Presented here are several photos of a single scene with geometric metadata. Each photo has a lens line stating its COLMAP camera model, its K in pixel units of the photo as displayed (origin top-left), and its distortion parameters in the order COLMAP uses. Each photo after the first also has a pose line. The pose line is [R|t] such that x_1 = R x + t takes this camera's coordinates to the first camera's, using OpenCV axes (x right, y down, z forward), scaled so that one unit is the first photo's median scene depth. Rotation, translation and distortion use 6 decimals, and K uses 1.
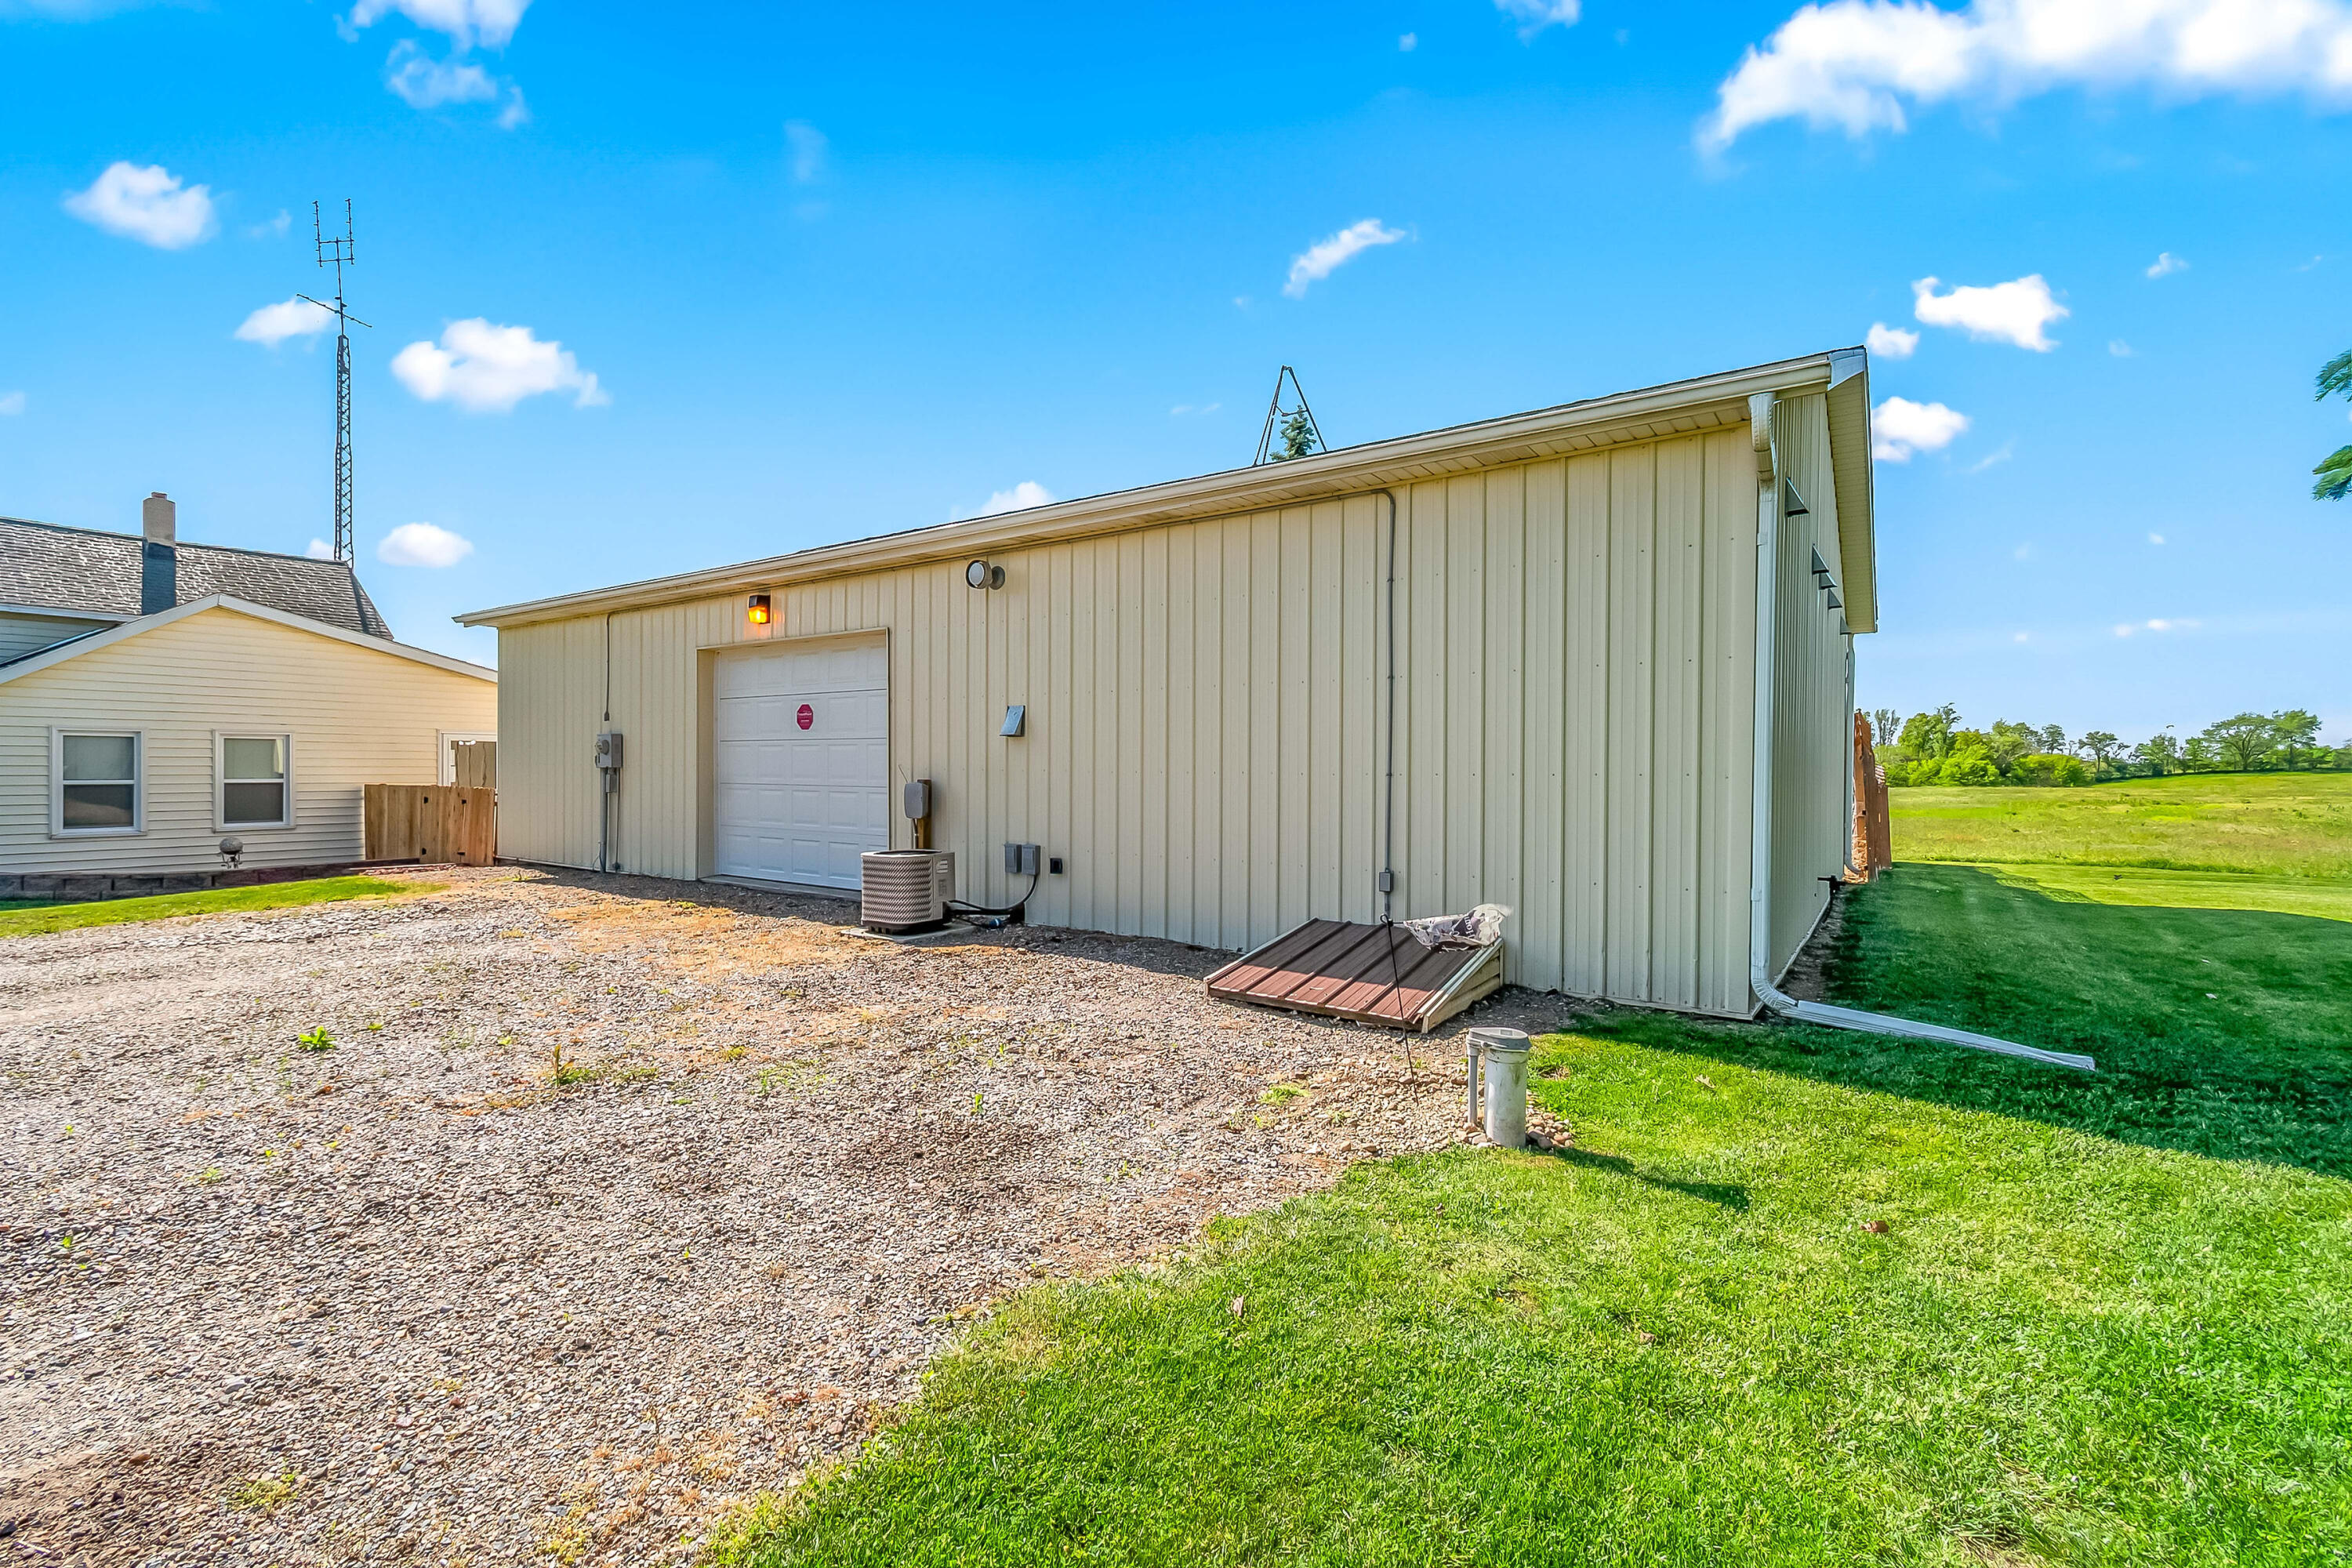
lens RADIAL K [[1023.8, 0, 1166.6], [0, 1023.8, 776.7], [0, 0, 1]] dist [-0.001667, -0.001208]
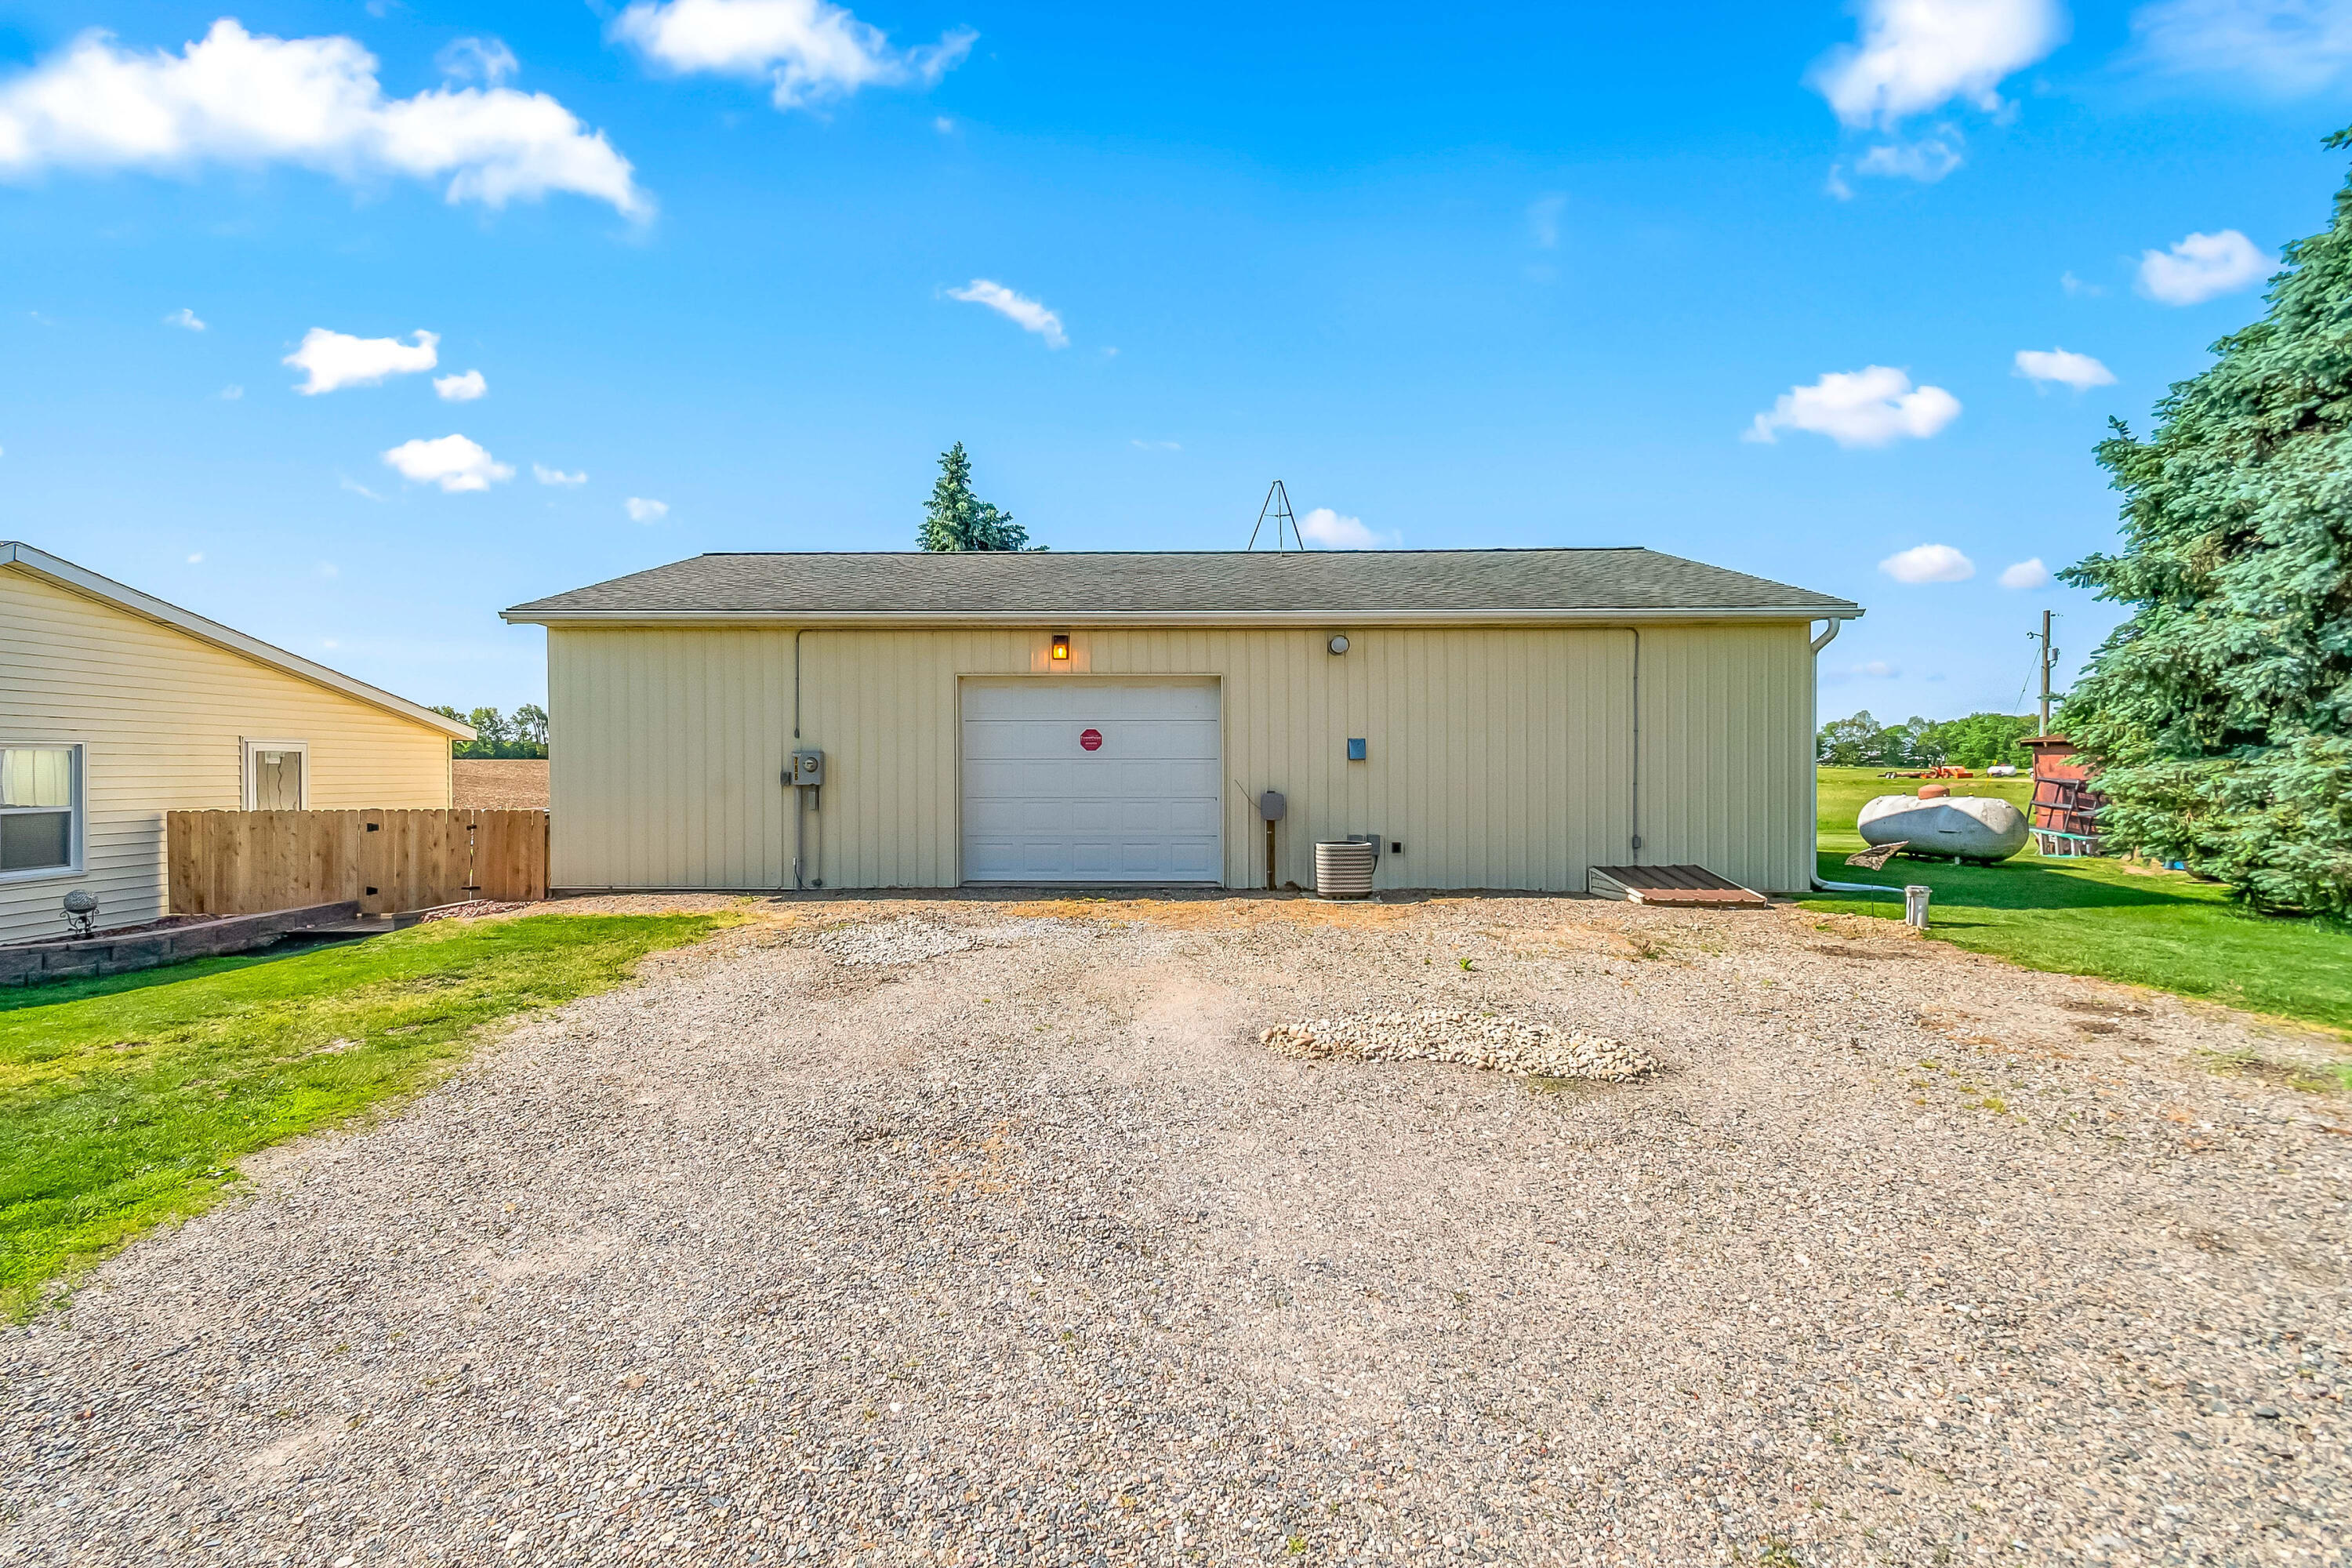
lens RADIAL K [[1023.8, 0, 1166.6], [0, 1023.8, 776.7], [0, 0, 1]] dist [-0.001667, -0.001208]
pose [[0.821406, -0.006572, 0.570306, -0.957134], [0.011257, 0.999926, -0.004692, -0.009389], [-0.570233, 0.010274, 0.821419, -0.021534]]
